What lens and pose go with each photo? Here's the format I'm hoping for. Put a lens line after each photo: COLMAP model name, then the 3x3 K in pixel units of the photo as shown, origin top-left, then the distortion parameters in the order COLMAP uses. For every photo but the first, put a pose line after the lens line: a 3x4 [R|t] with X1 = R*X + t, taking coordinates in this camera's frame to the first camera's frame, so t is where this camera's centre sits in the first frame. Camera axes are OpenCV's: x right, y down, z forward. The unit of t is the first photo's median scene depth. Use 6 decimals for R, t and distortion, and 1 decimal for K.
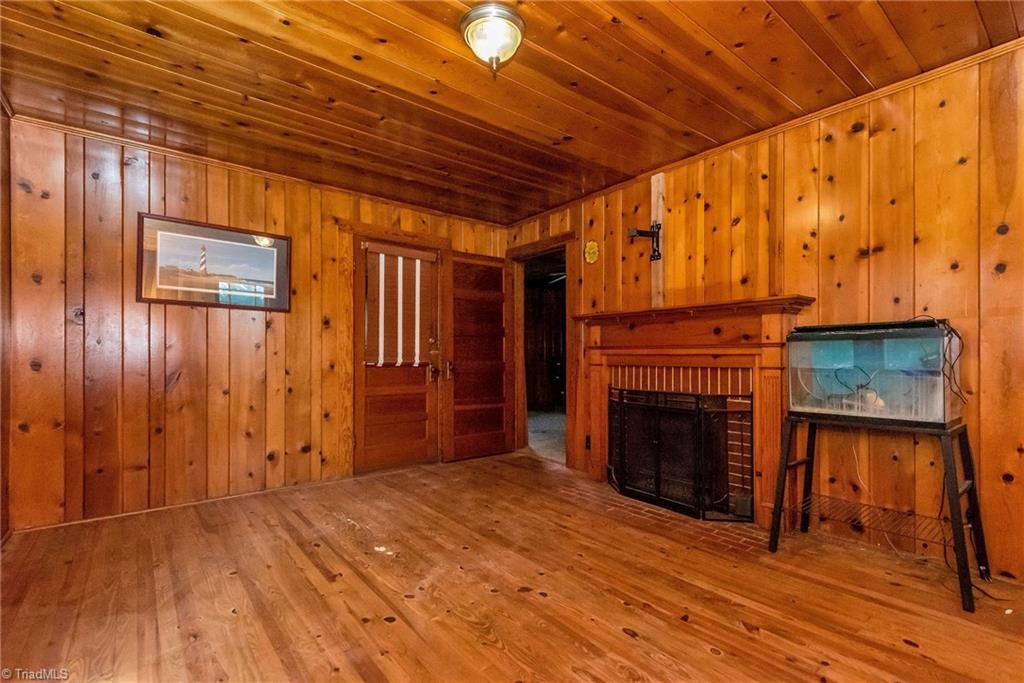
lens RADIAL K [[465.8, 0, 509.3], [0, 465.8, 353.8], [0, 0, 1]] dist [0.030016, -0.001377]
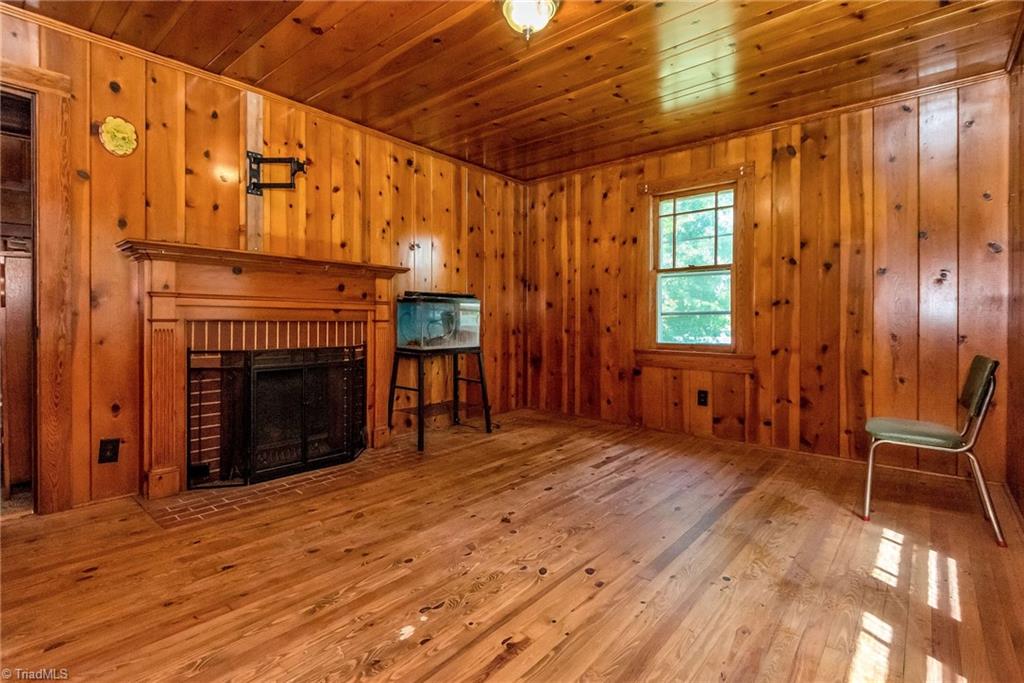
lens RADIAL K [[493.4, 0, 510.3], [0, 493.4, 325.5], [0, 0, 1]] dist [0.024668, -0.000213]
pose [[-0.194484, -0.009431, 0.980860, -0.815307], [-0.009453, 0.999925, 0.007740, 0.028251], [-0.980860, -0.007767, -0.194559, 0.902939]]
